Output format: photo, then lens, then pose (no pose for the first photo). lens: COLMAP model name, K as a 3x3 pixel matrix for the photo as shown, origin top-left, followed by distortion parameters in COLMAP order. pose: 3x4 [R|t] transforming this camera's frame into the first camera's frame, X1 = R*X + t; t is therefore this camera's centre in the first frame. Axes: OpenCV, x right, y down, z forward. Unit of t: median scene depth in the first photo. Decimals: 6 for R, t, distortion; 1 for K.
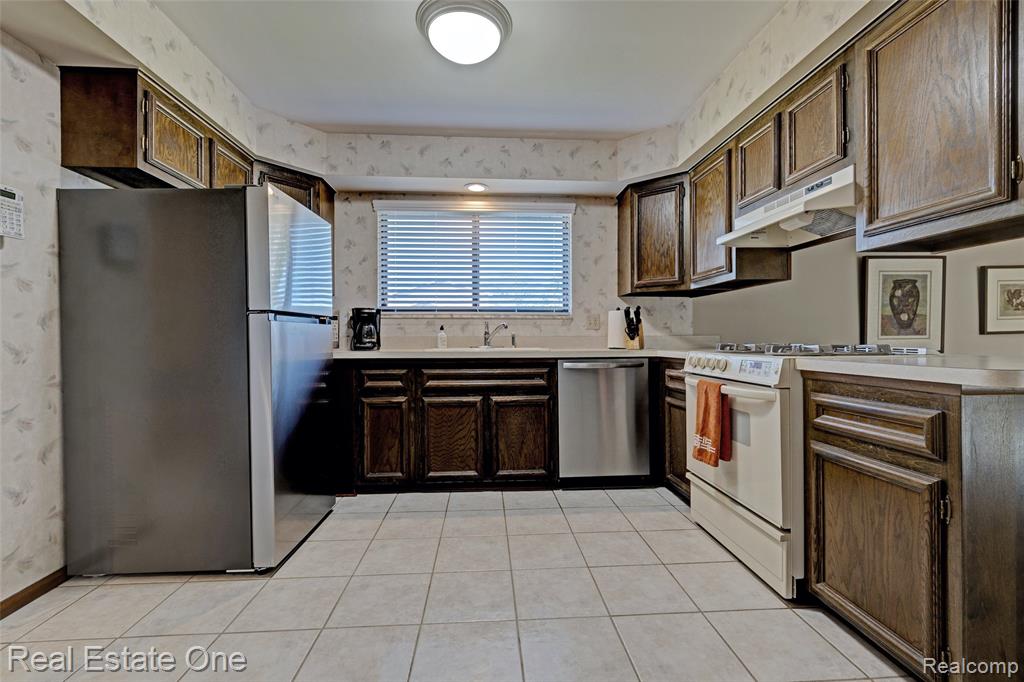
lens RADIAL K [[439.0, 0, 503.2], [0, 439.0, 339.0], [0, 0, 1]] dist [-0.002498, -0.000033]
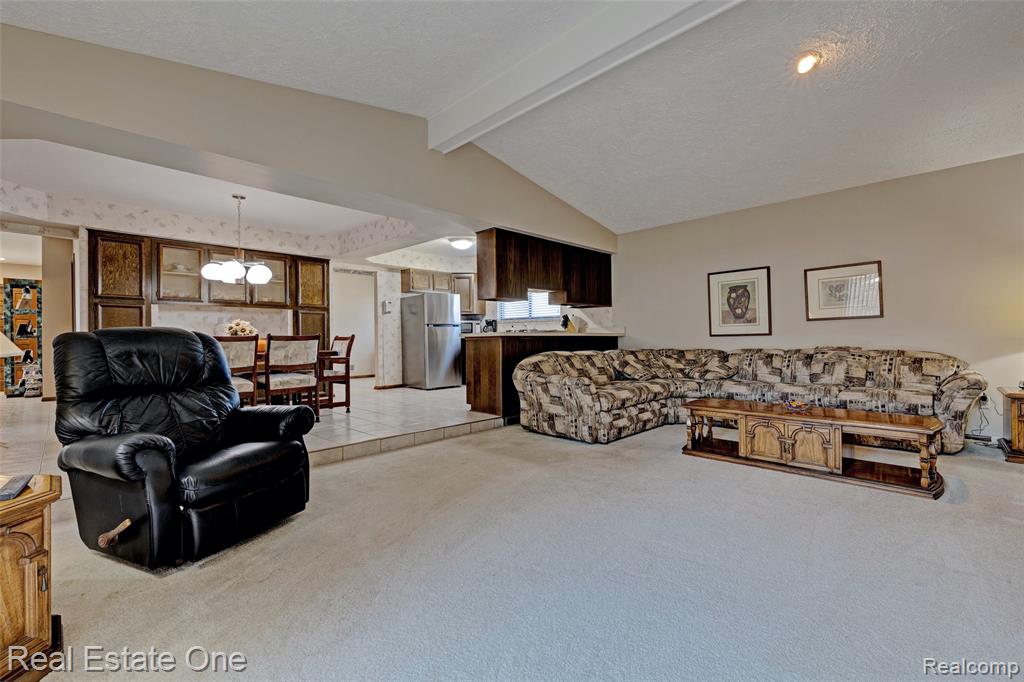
lens RADIAL K [[439.0, 0, 510.1], [0, 439.0, 338.8], [0, 0, 1]] dist [-0.002498, -0.000033]
pose [[0.664641, -0.005136, -0.747146, 1.511505], [0.003822, 0.999987, -0.003474, 0.045266], [0.747153, -0.000547, 0.664651, -0.560002]]
